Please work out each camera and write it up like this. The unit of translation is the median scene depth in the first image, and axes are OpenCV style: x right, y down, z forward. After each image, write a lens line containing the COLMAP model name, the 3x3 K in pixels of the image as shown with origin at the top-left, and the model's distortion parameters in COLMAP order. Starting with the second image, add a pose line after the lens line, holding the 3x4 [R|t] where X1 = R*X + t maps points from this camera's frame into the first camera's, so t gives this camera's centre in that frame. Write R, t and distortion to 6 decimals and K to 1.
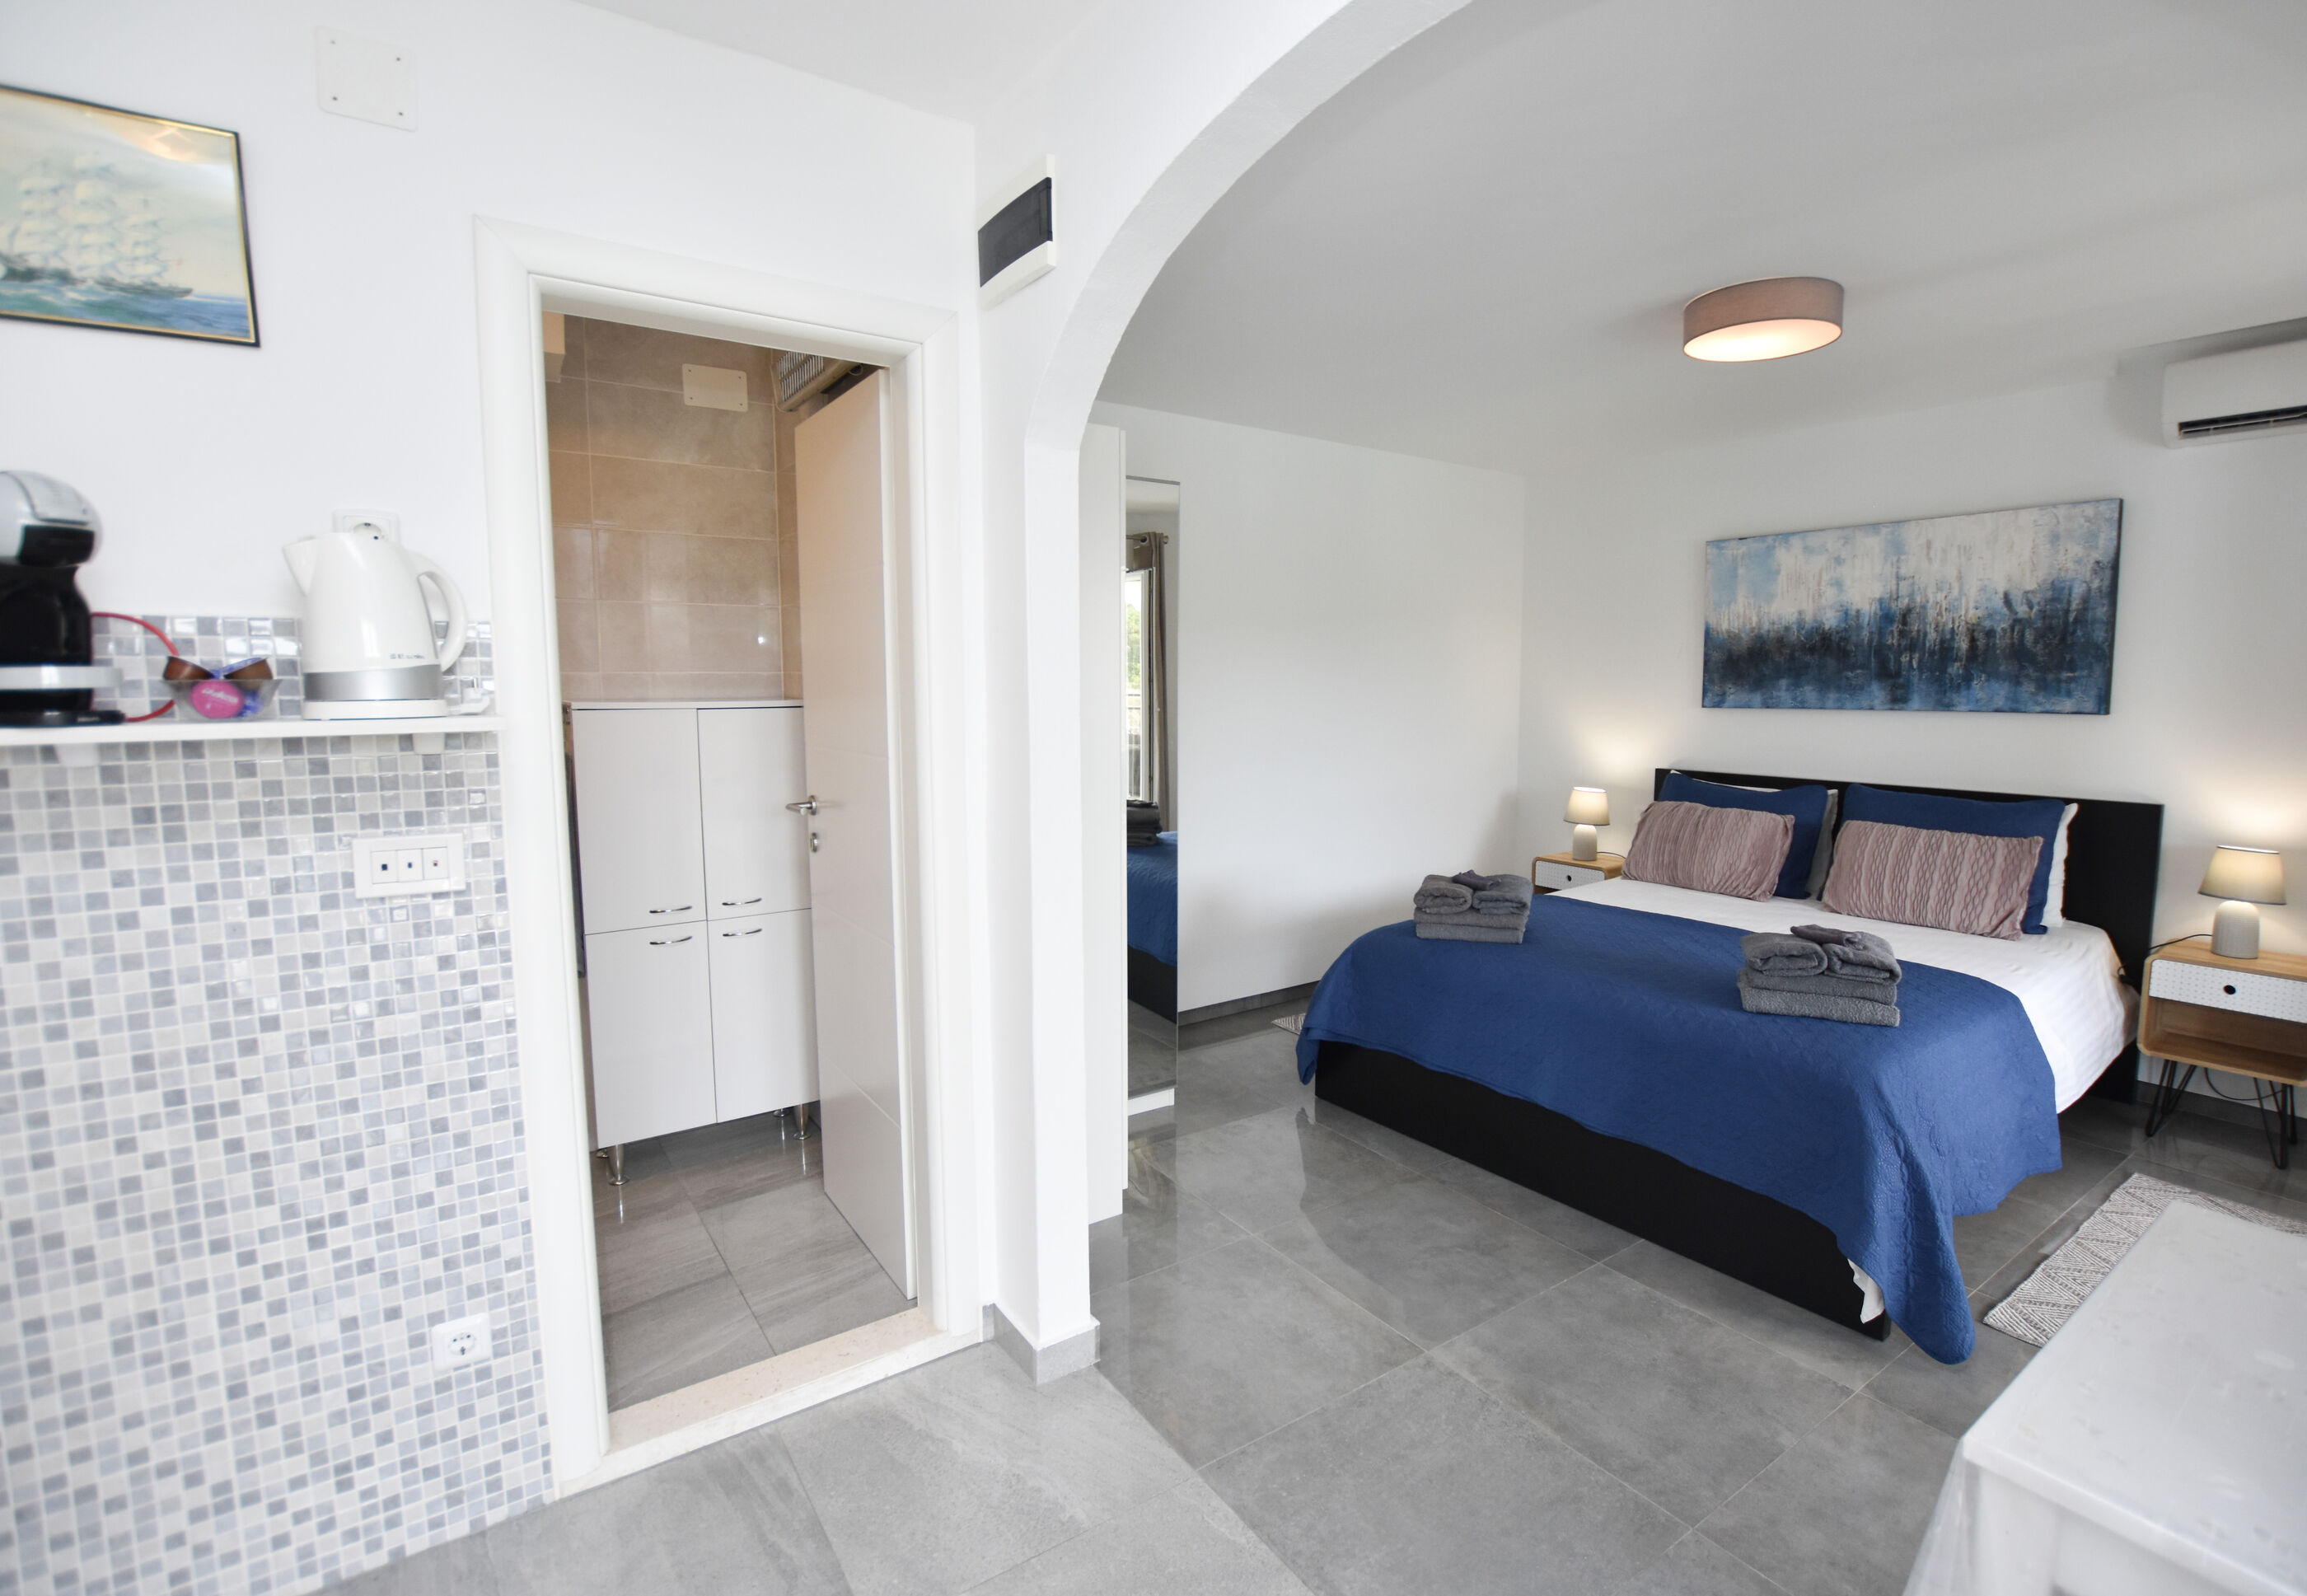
lens RADIAL K [[1074.8, 0, 1190.2], [0, 1074.8, 789.6], [0, 0, 1]] dist [-0.040862, 0.007968]
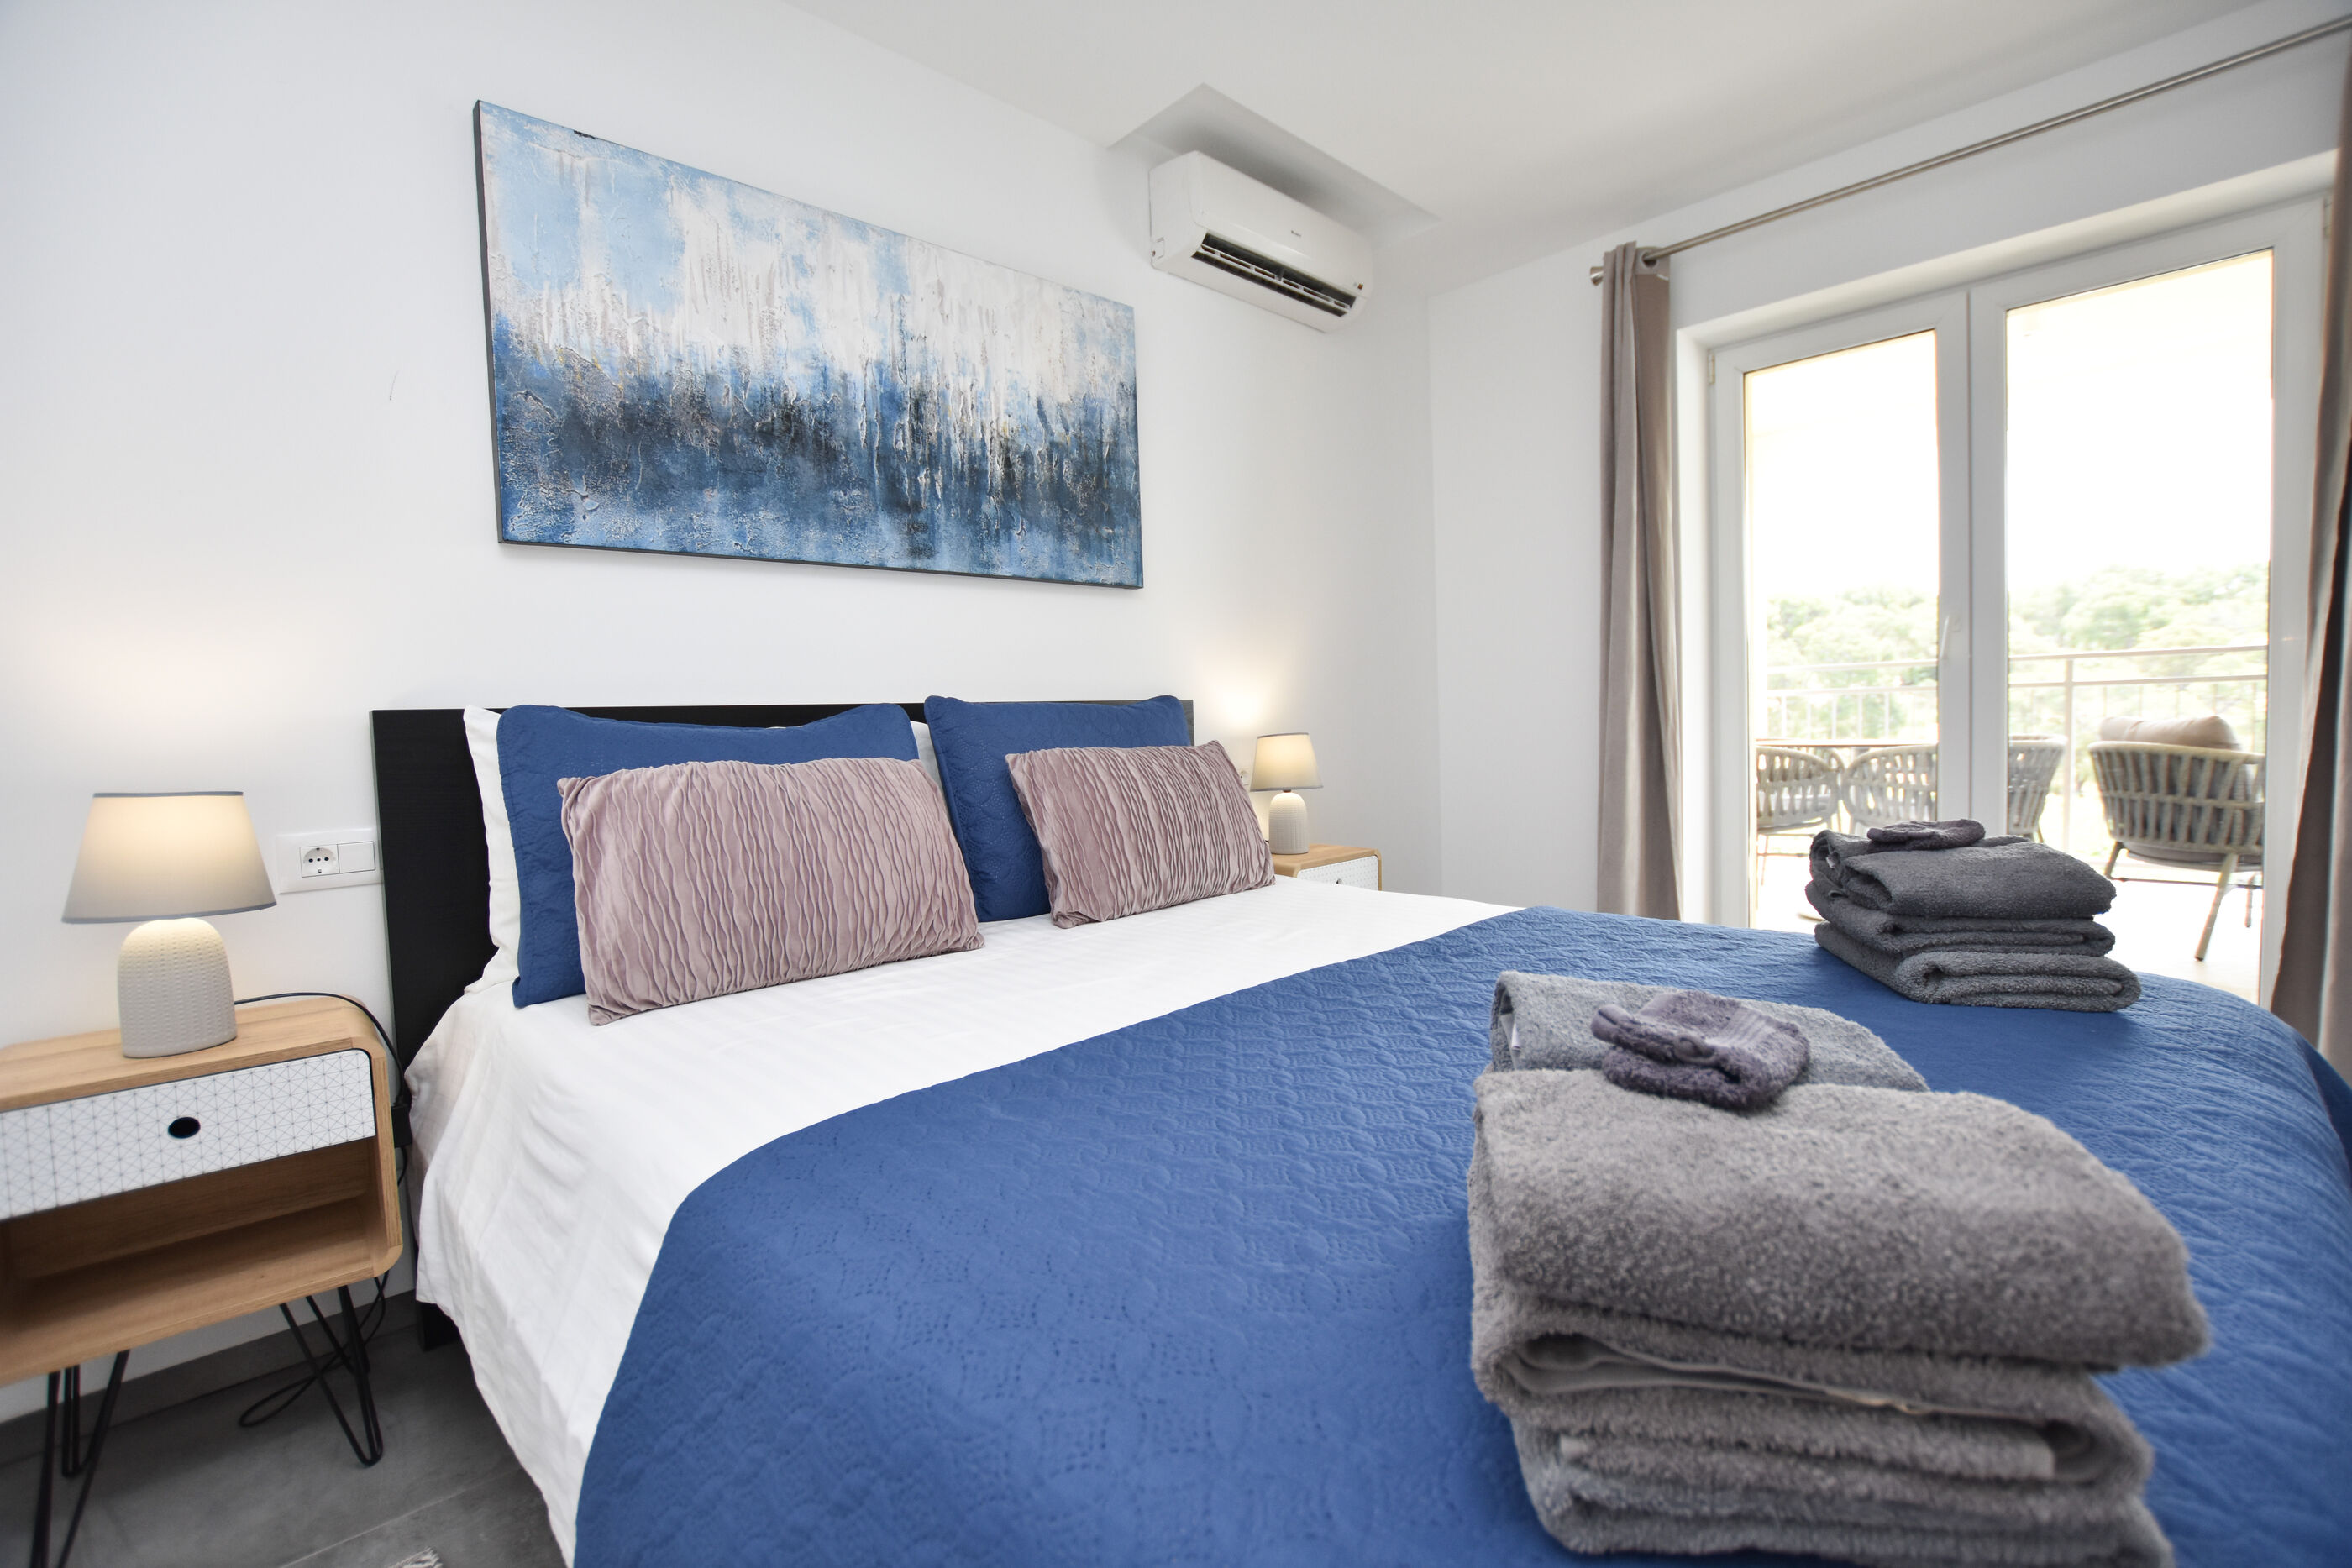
lens RADIAL K [[1033.2, 0, 1179.0], [0, 1033.2, 772.2], [0, 0, 1]] dist [-0.028116, 0.000460]
pose [[-0.127399, -0.044915, 0.990834, 0.116819], [0.133084, 0.989167, 0.061951, 0.019584], [-0.982883, 0.139756, -0.120041, 1.114384]]
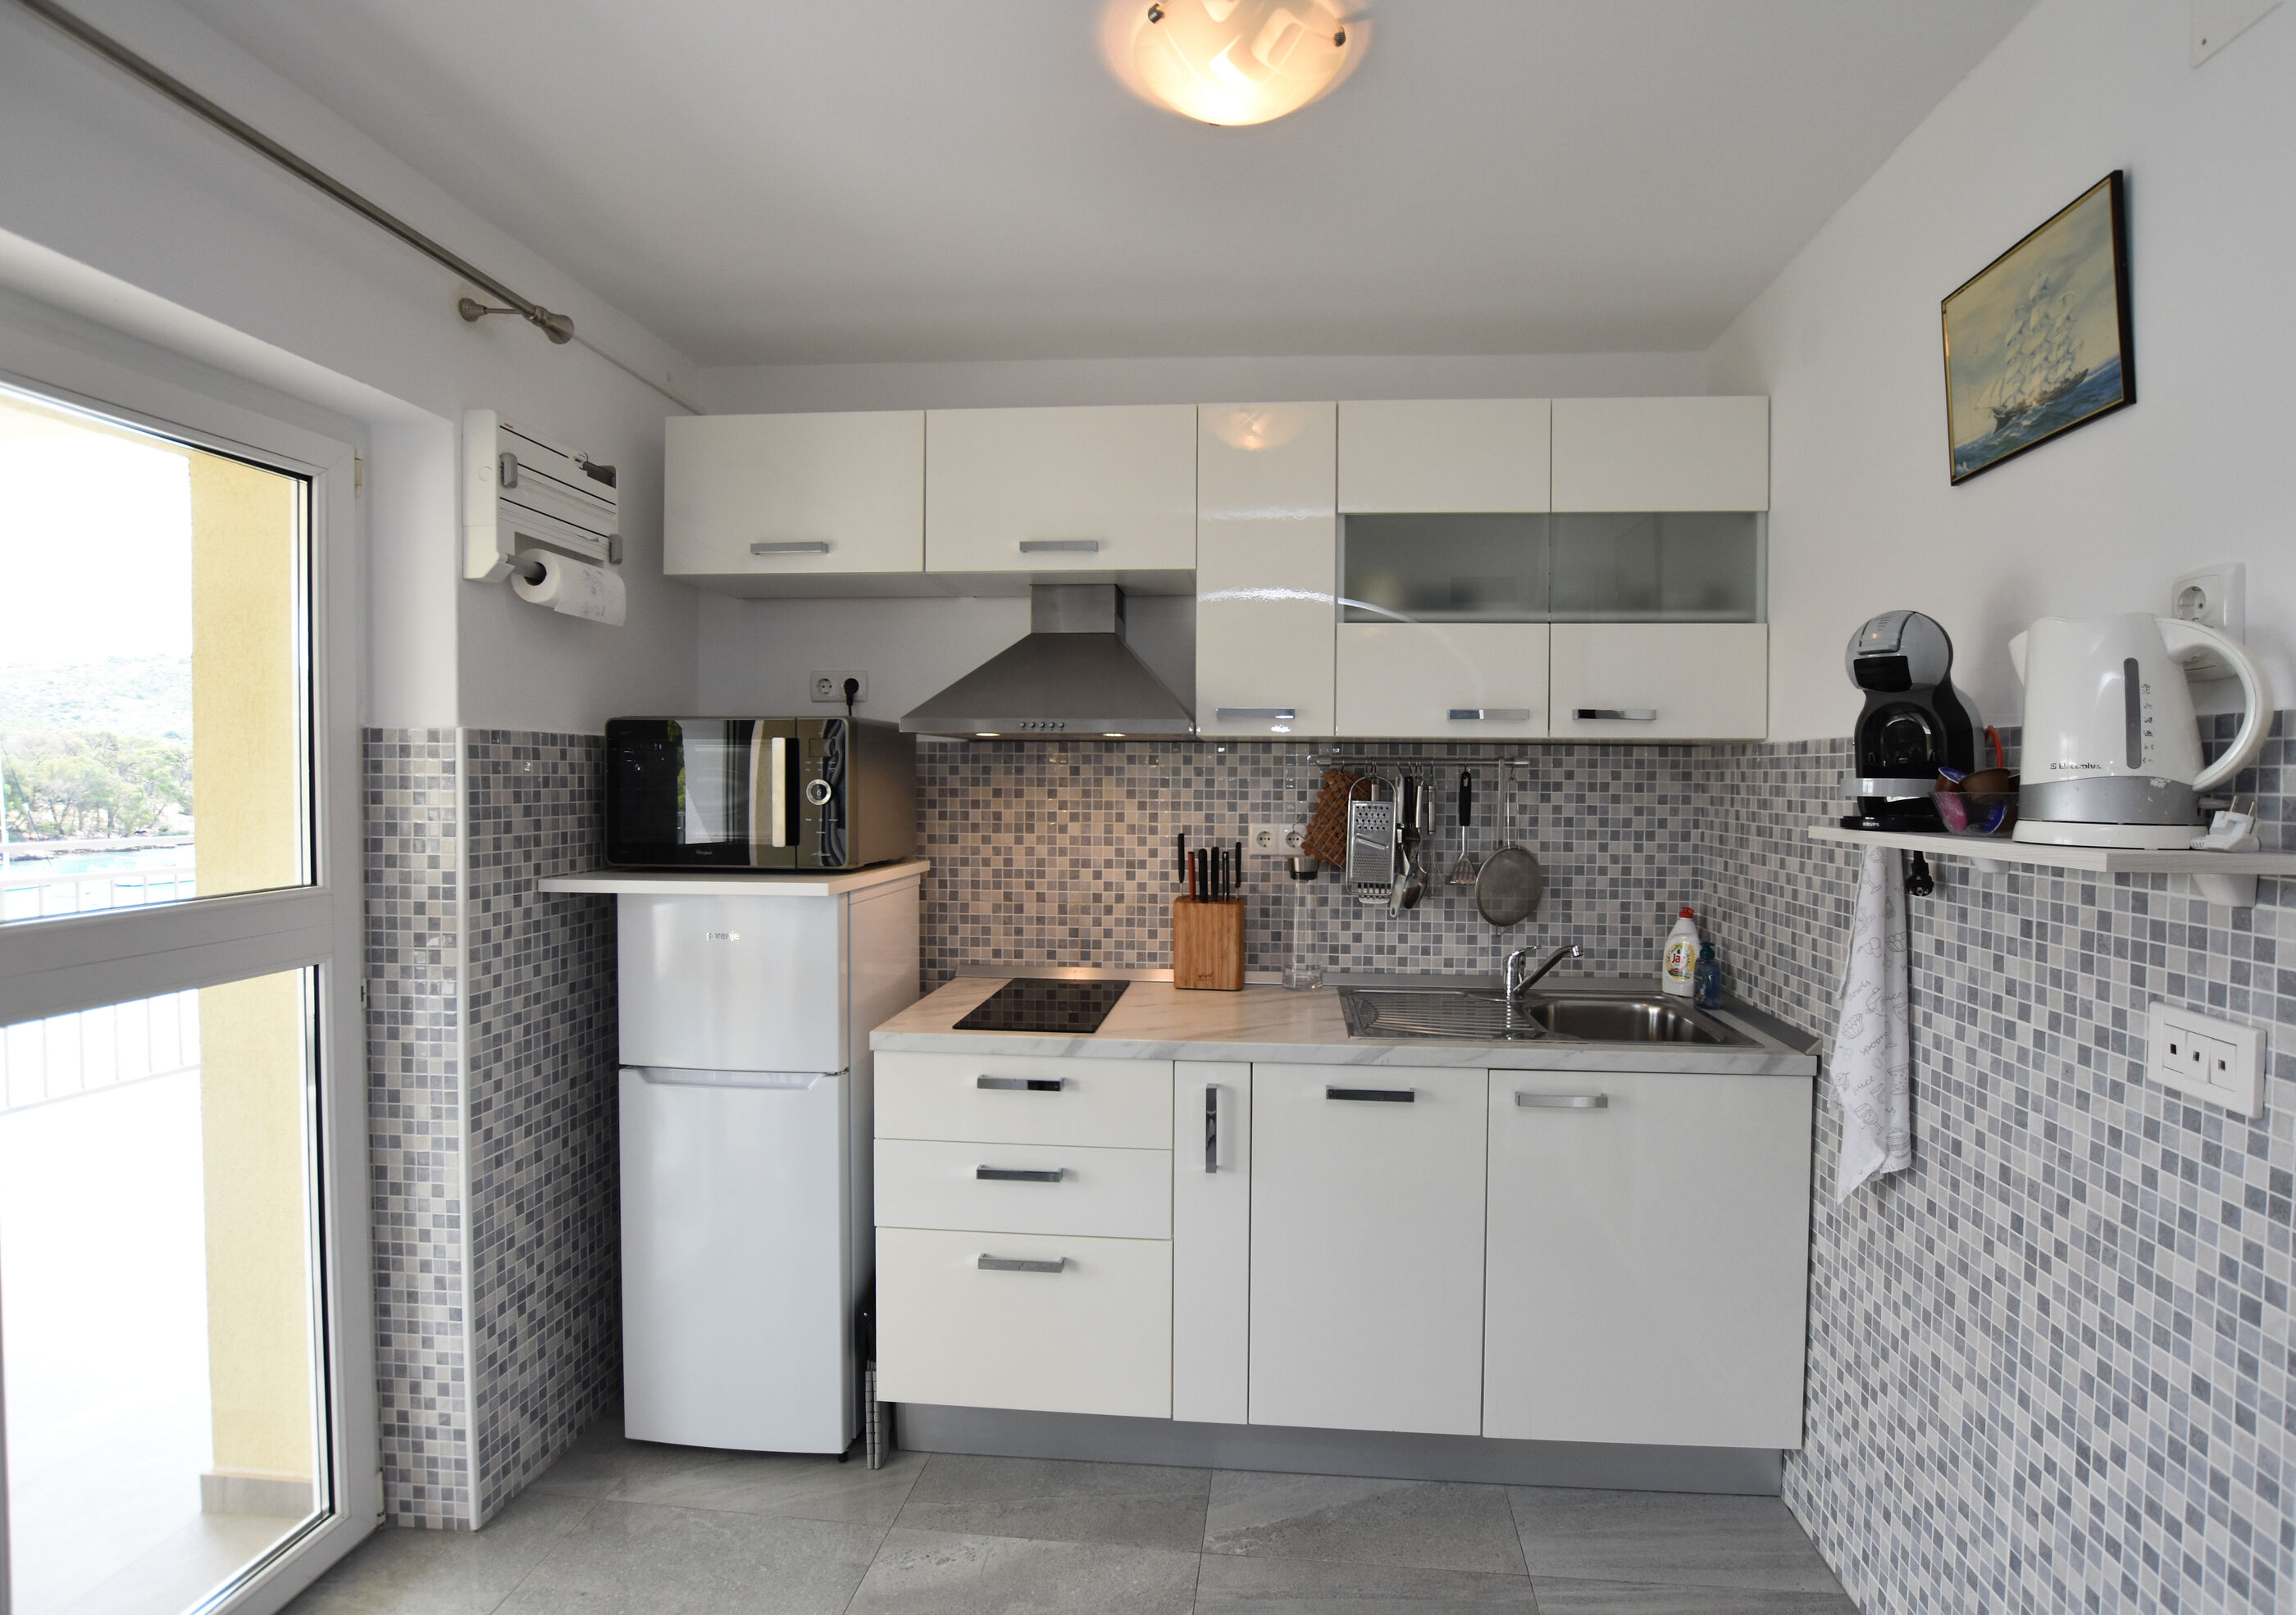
lens RADIAL K [[1094.3, 0, 1193.8], [0, 1094.3, 796.5], [0, 0, 1]] dist [-0.029731, 0.000932]
pose [[-0.652433, 0.012600, -0.757741, 0.115013], [-0.084085, 0.992485, 0.088903, -0.051695], [0.753167, 0.121718, -0.646471, 0.441017]]
